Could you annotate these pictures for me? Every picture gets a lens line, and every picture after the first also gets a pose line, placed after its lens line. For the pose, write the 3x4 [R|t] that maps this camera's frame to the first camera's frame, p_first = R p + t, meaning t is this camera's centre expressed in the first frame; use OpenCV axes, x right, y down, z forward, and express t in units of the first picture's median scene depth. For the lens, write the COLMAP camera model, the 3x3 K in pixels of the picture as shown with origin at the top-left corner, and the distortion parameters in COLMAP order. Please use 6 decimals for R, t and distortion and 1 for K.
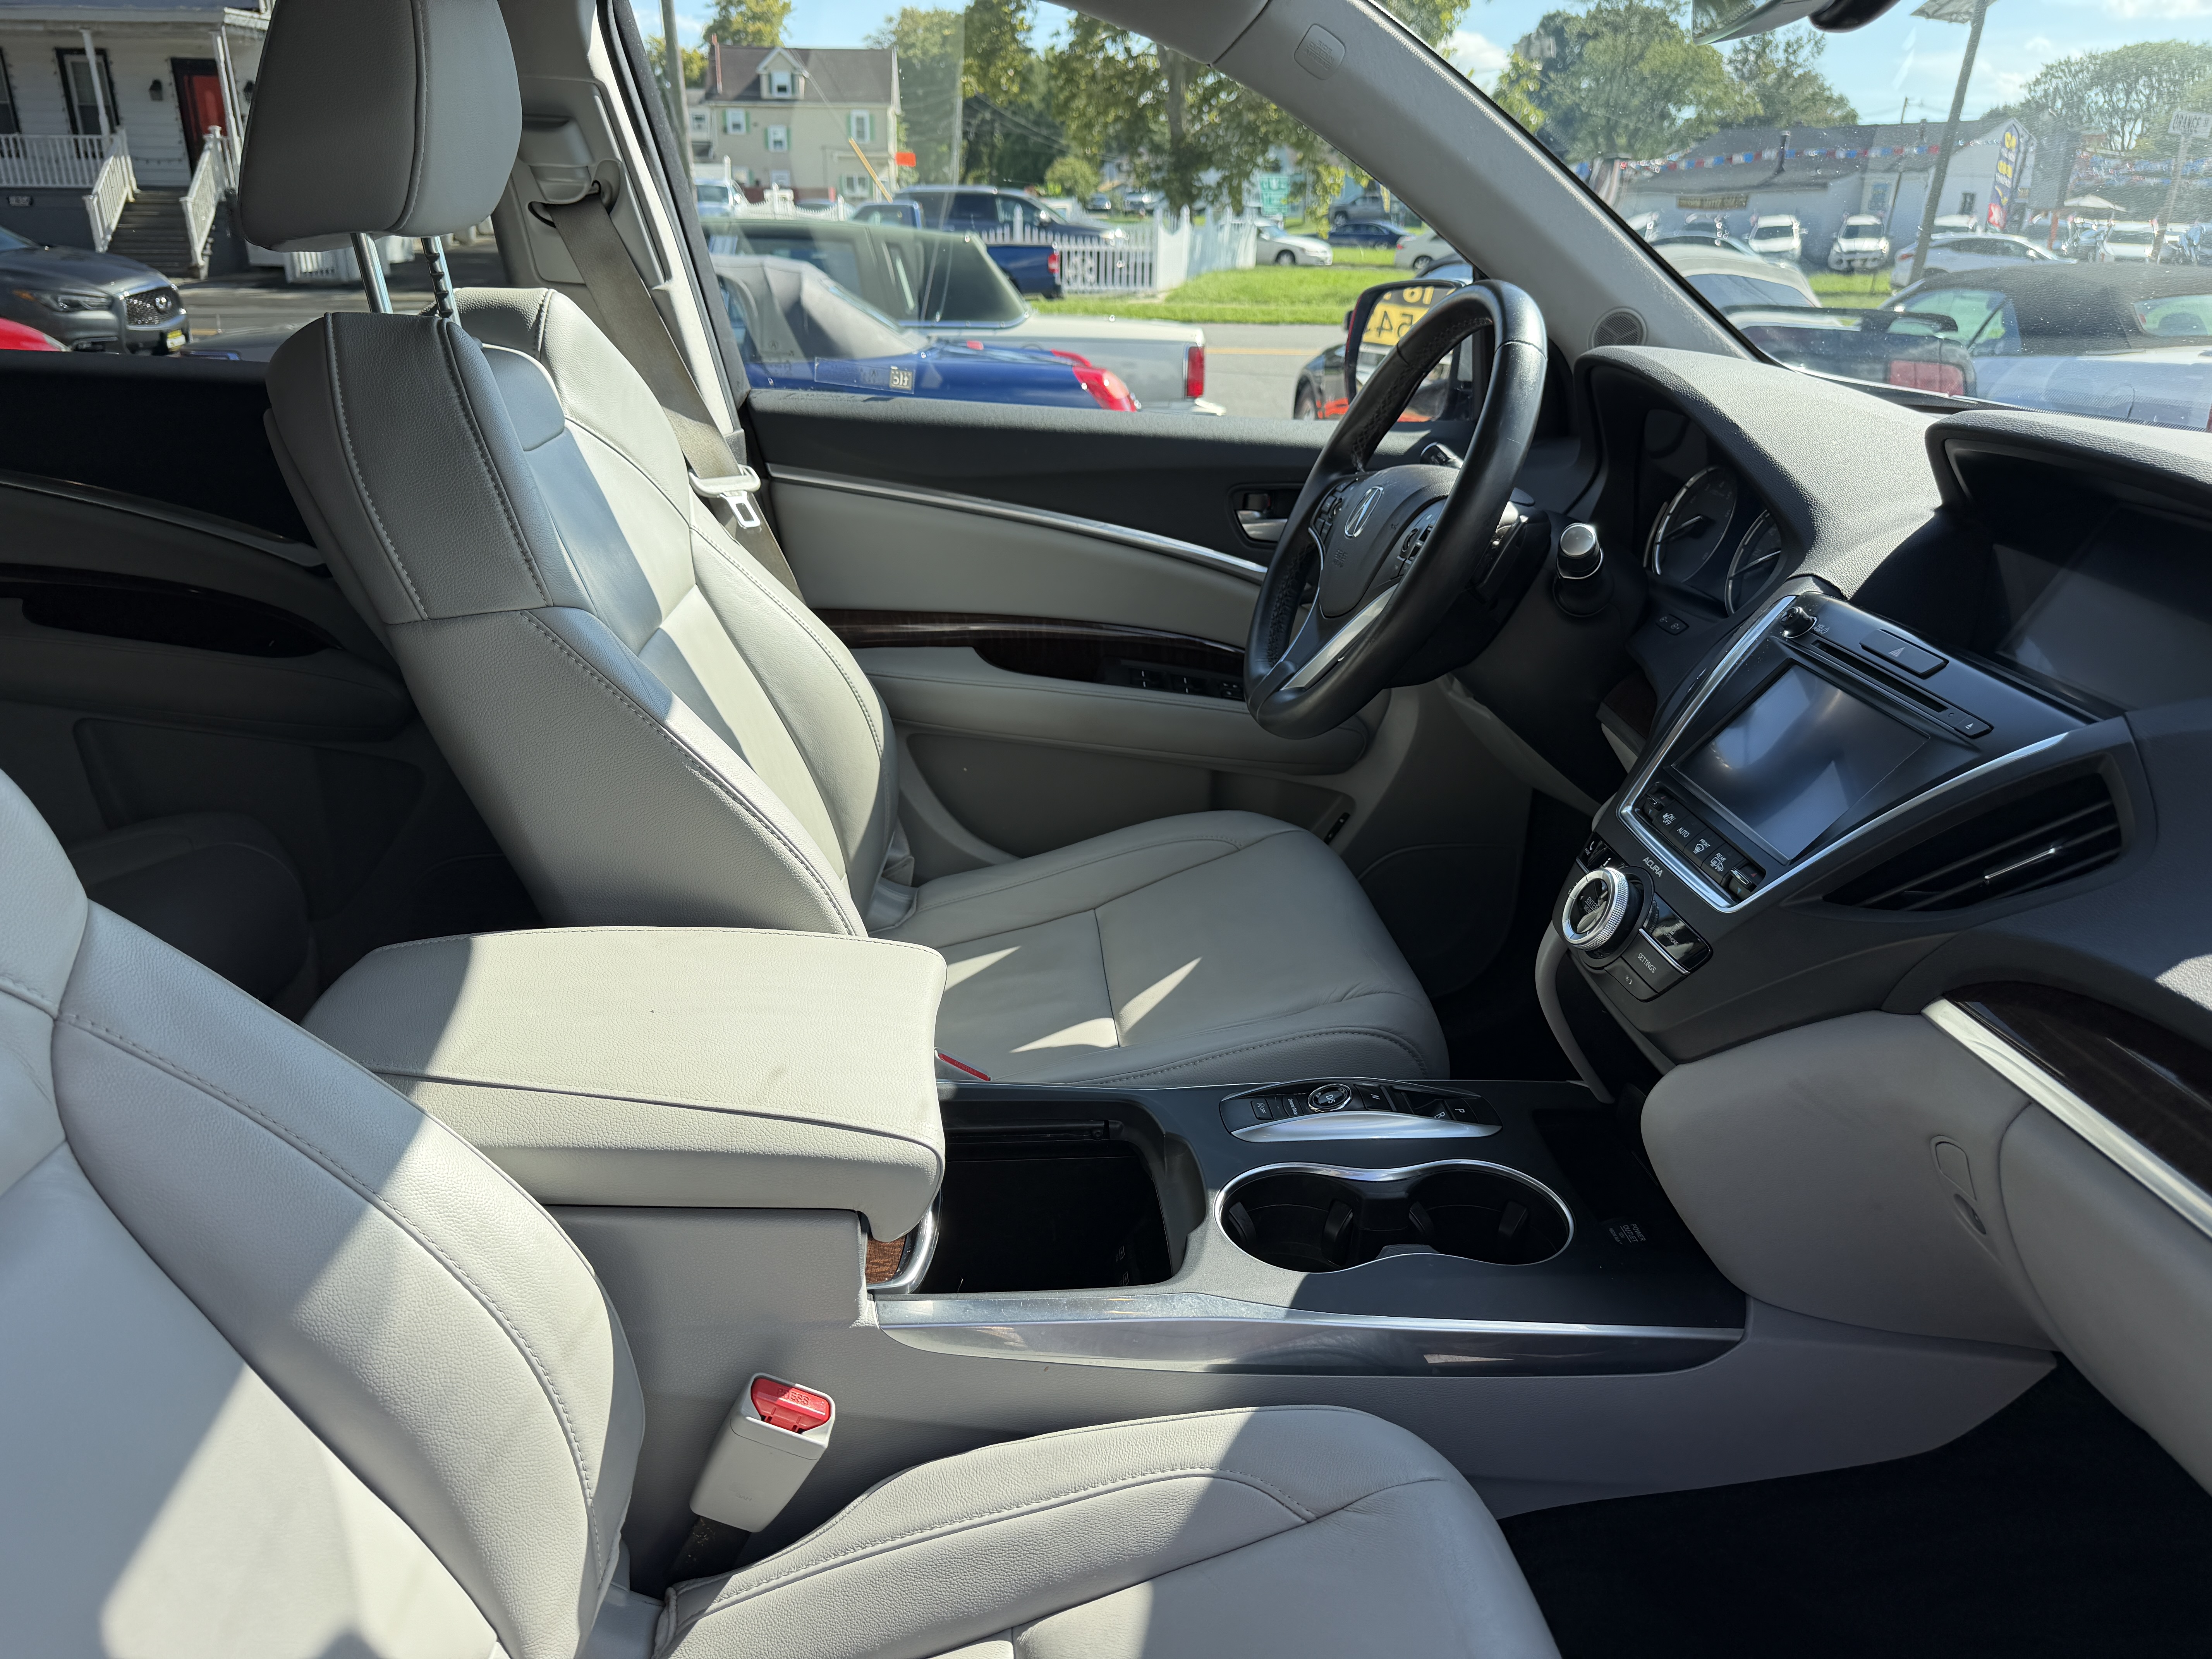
lens RADIAL K [[1548.5, 0, 1093.1], [0, 1548.5, 837.6], [0, 0, 1]] dist [0.087168, -0.140857]
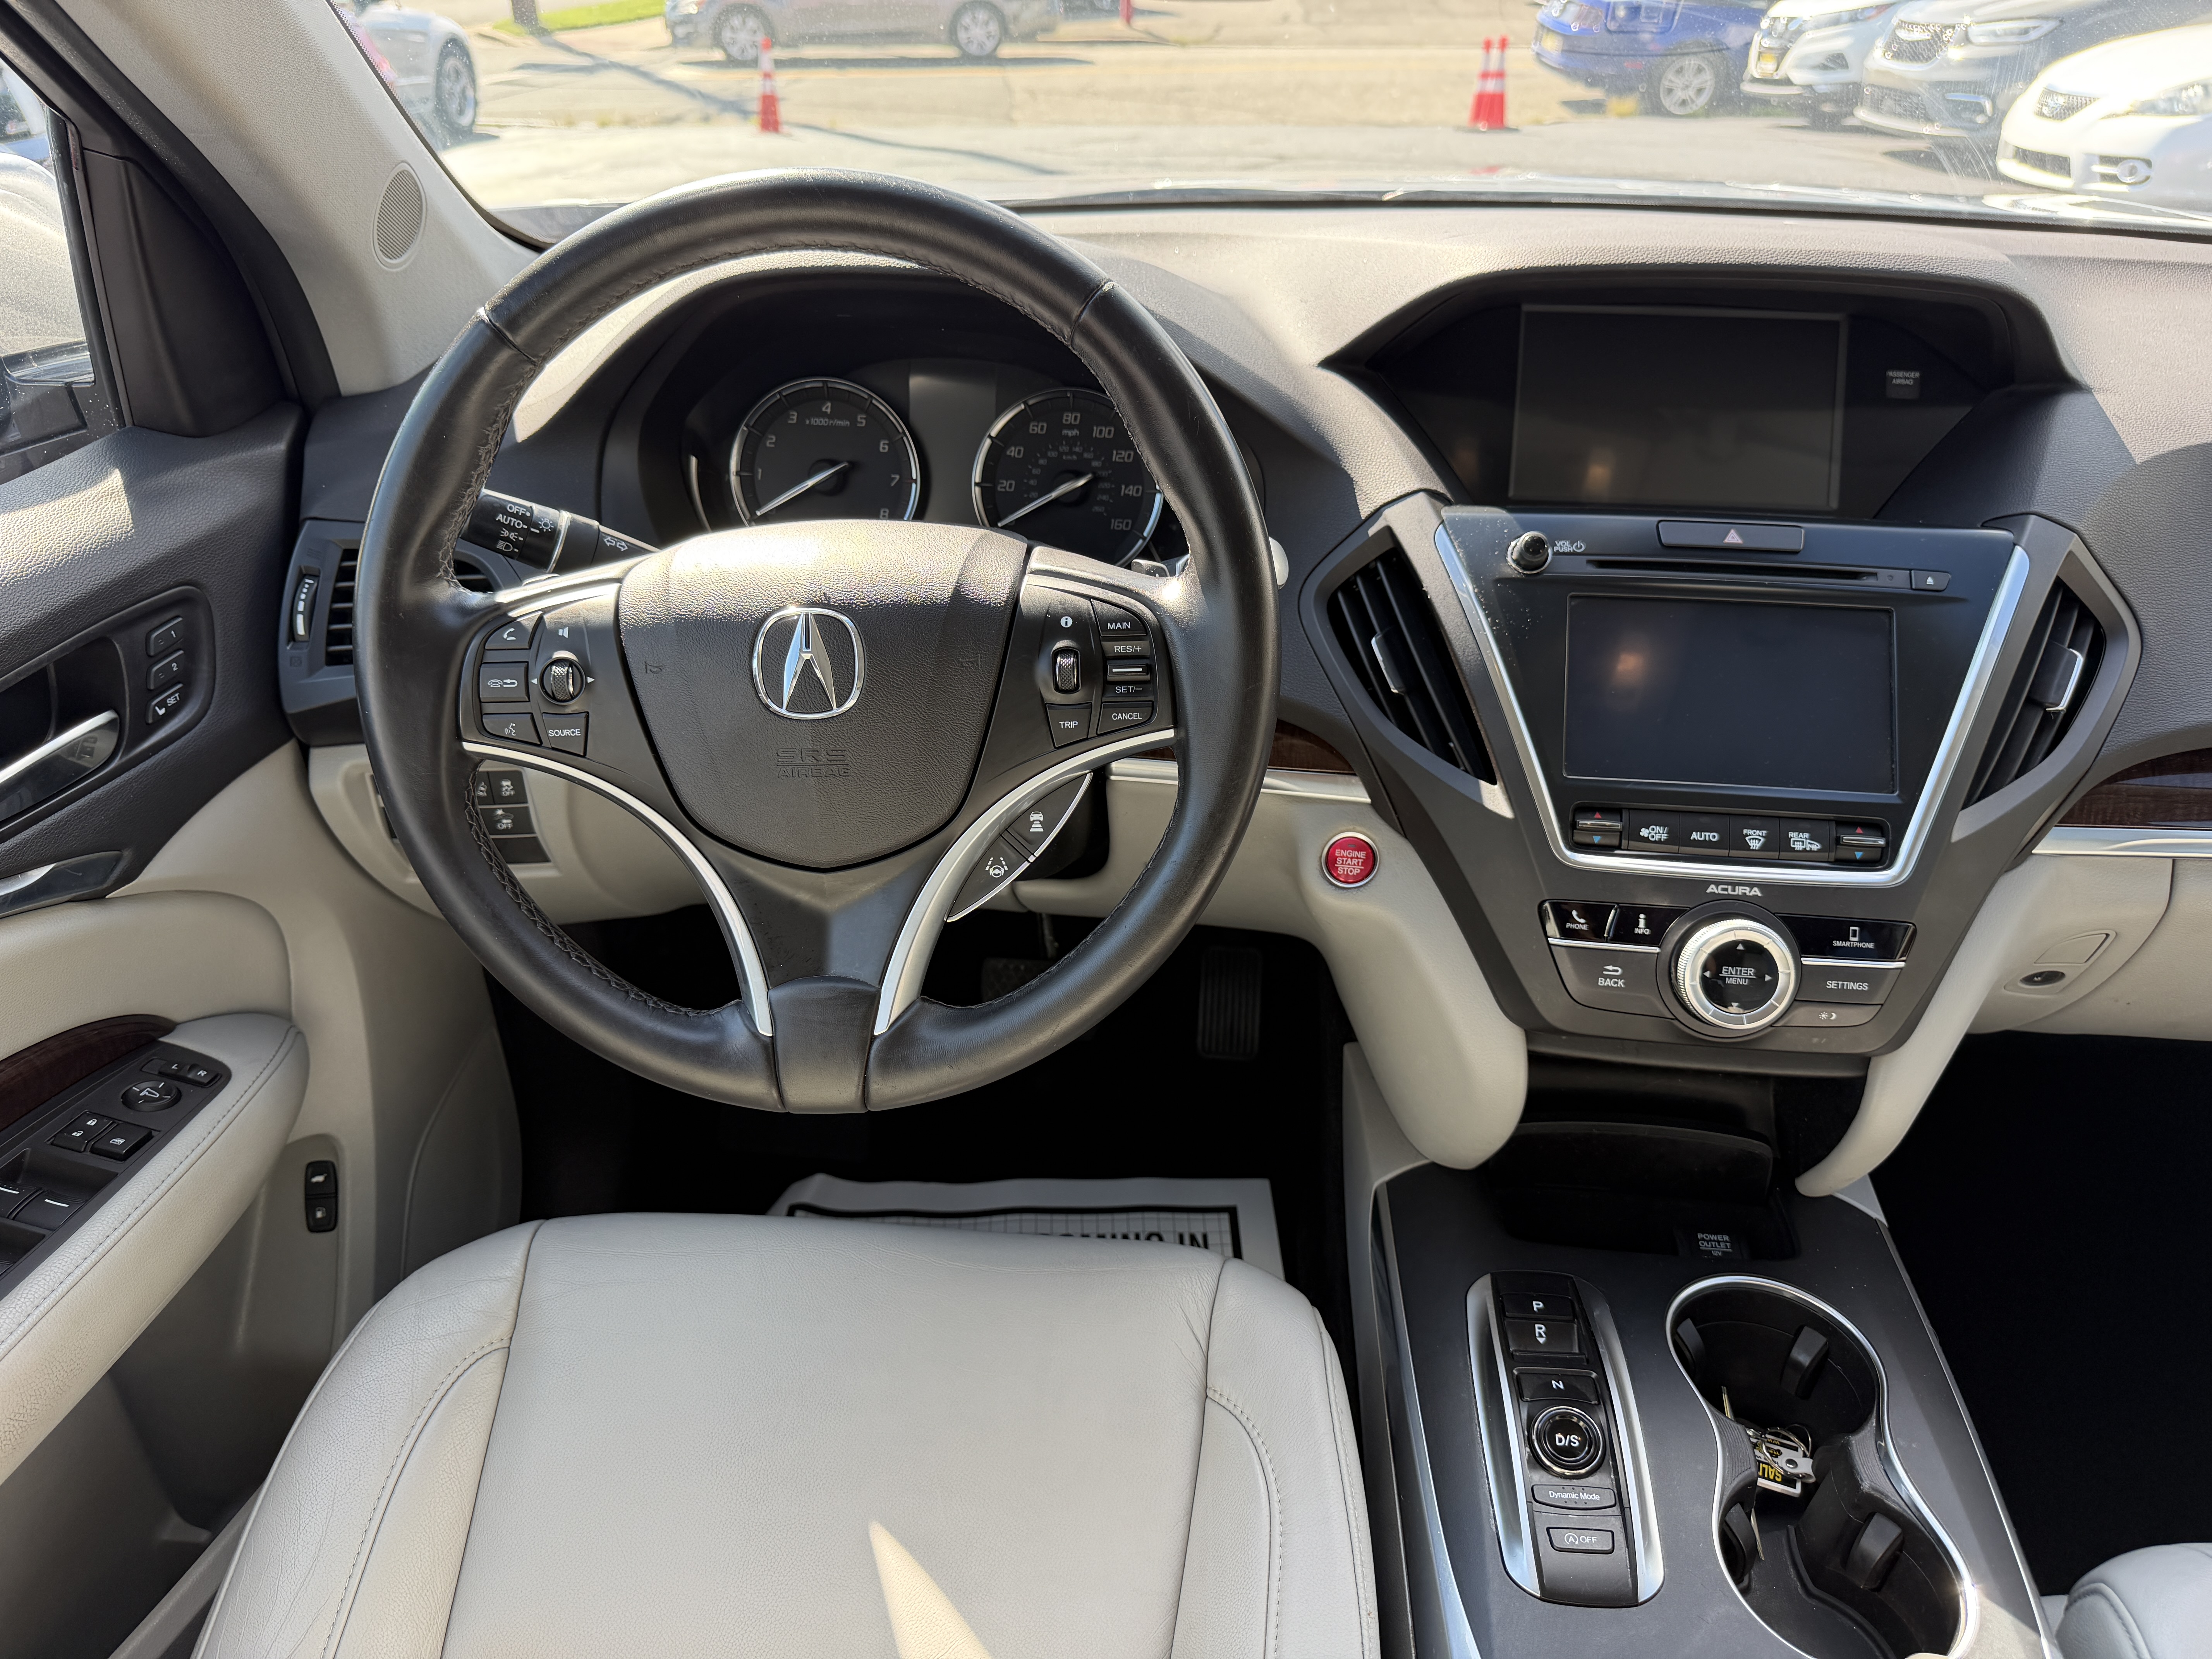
lens RADIAL K [[1634.3, 0, 1119.3], [0, 1634.3, 828.0], [0, 0, 1]] dist [0.003286, -0.009470]
pose [[0.178421, -0.504602, 0.844715, -0.286557], [0.364740, 0.831247, 0.419516, -0.352233], [-0.913855, 0.233251, 0.332360, 0.751771]]
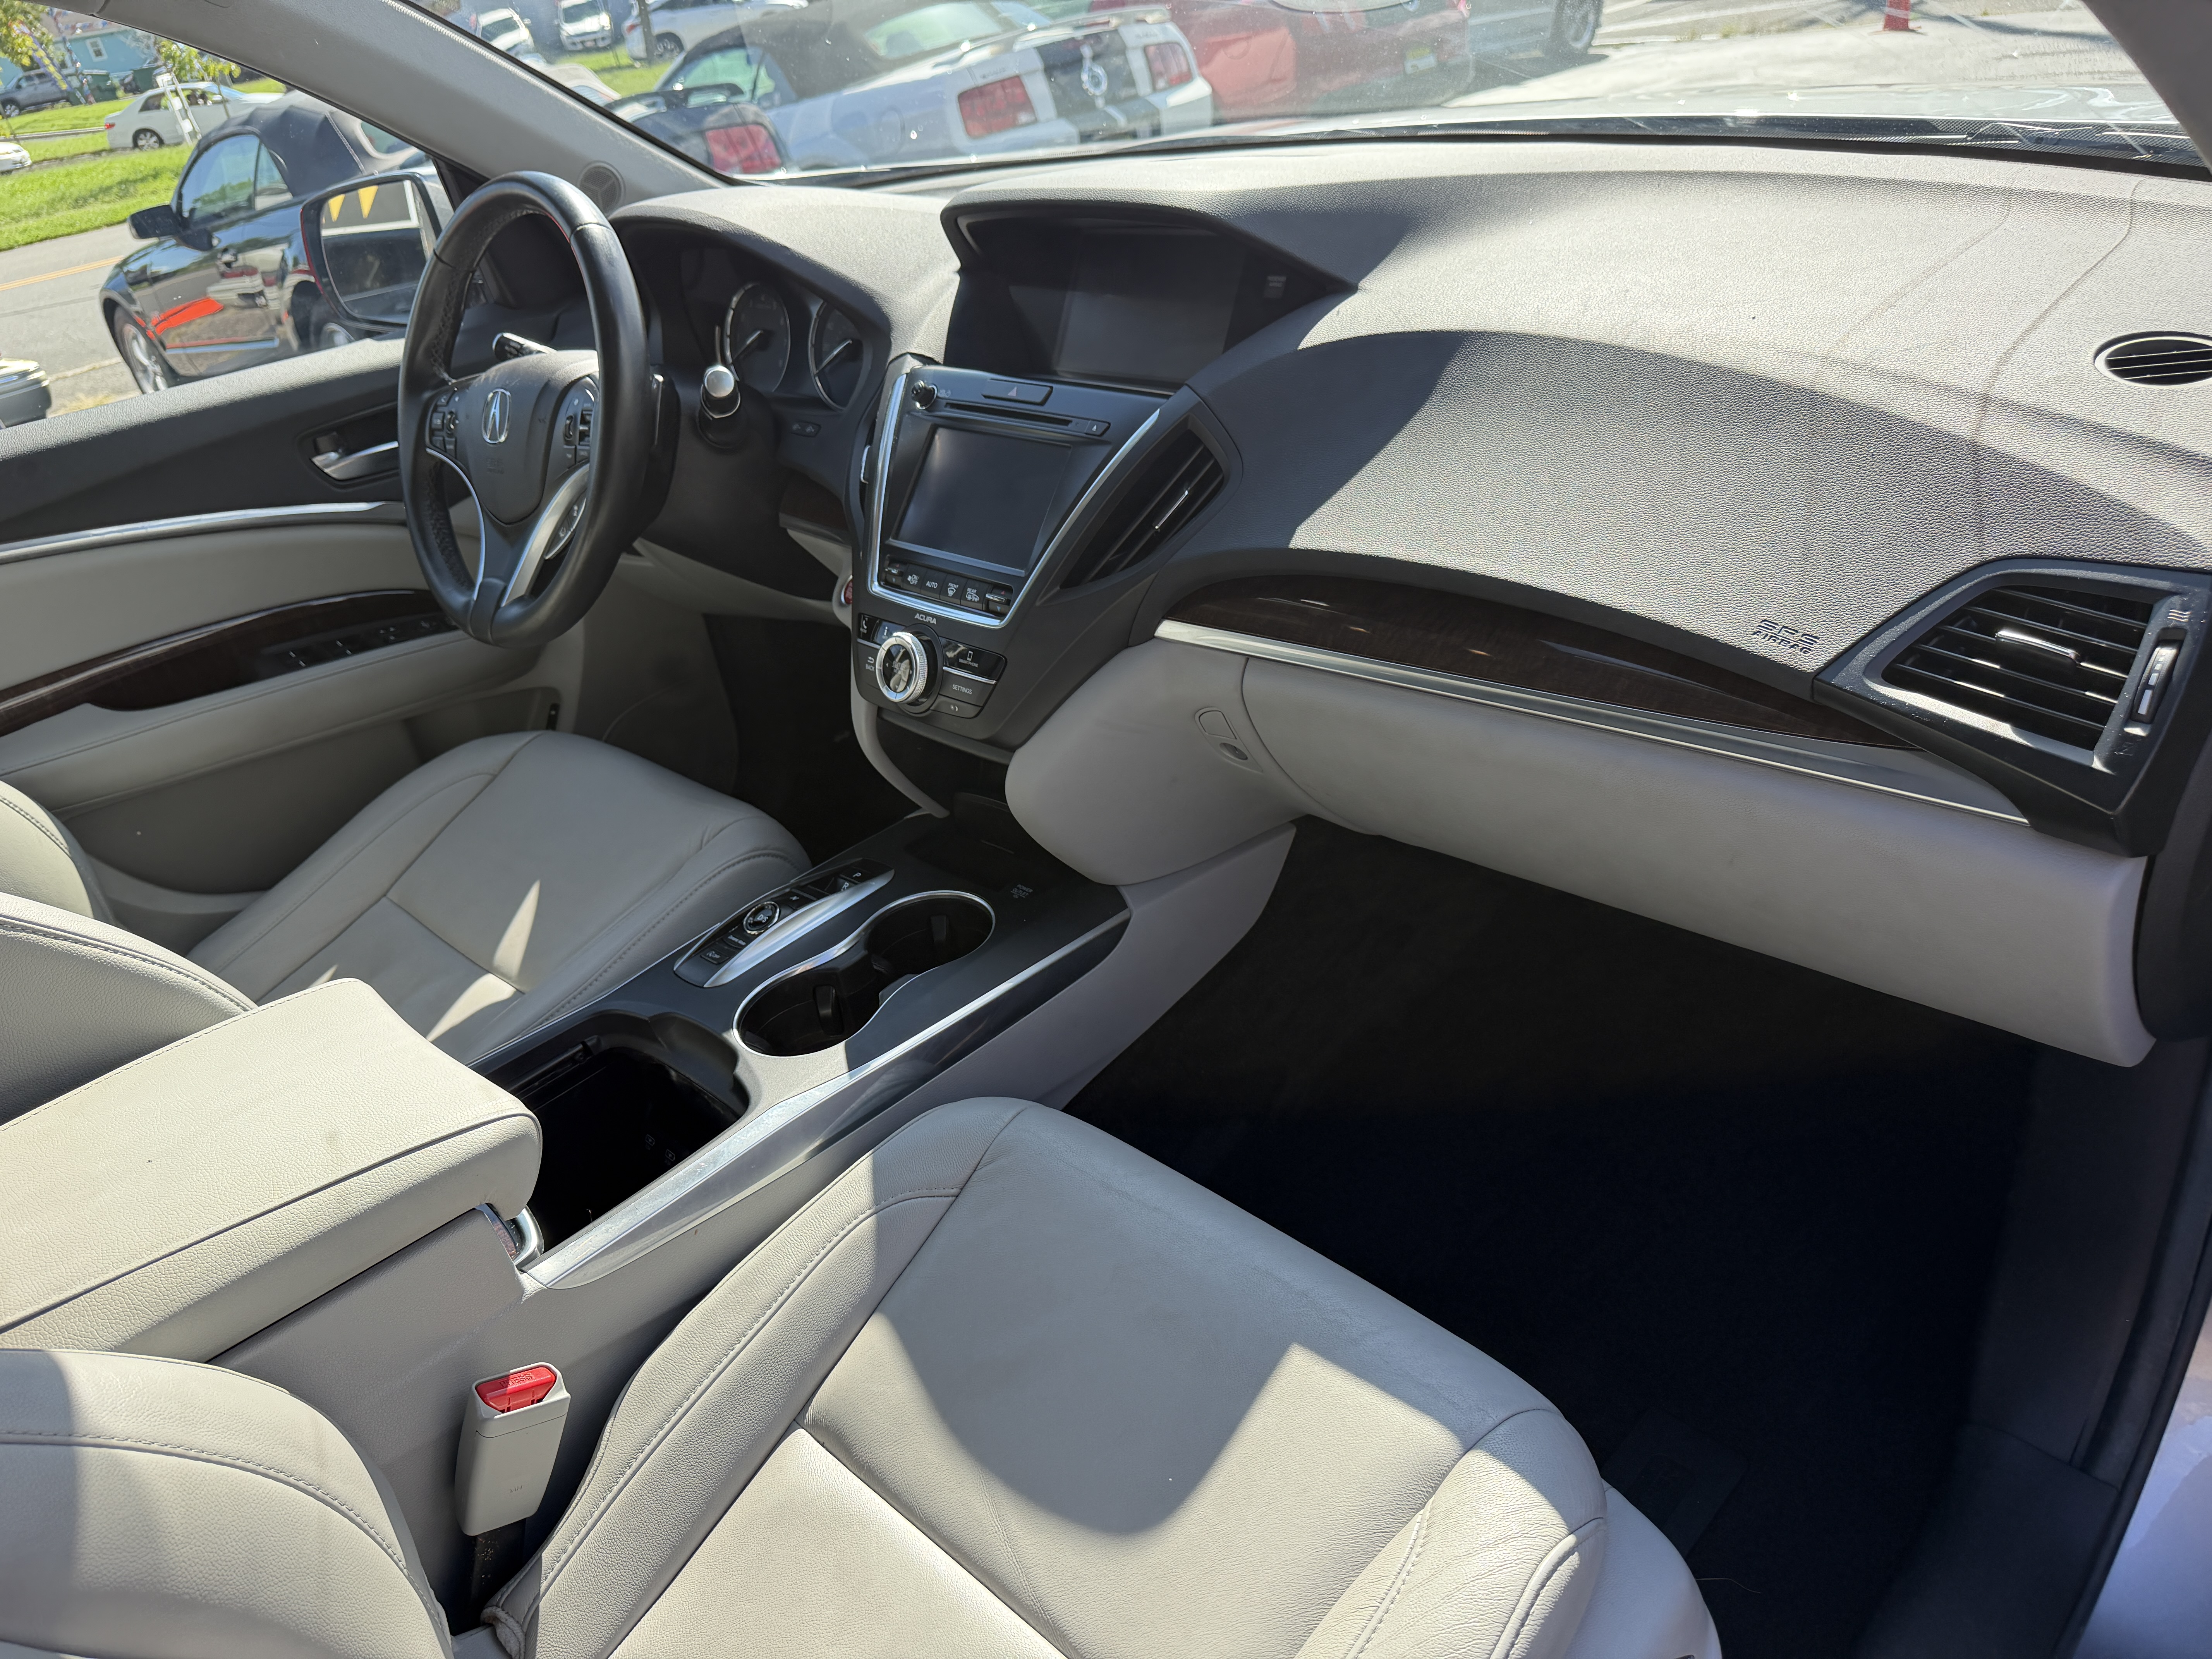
lens RADIAL K [[1546.1, 0, 1106.0], [0, 1546.1, 829.5], [0, 0, 1]] dist [0.057383, -0.076117]
pose [[0.739992, -0.447663, 0.502006, -0.168436], [0.393554, 0.893424, 0.216583, -0.030430], [-0.545460, 0.037297, 0.837306, -0.072999]]
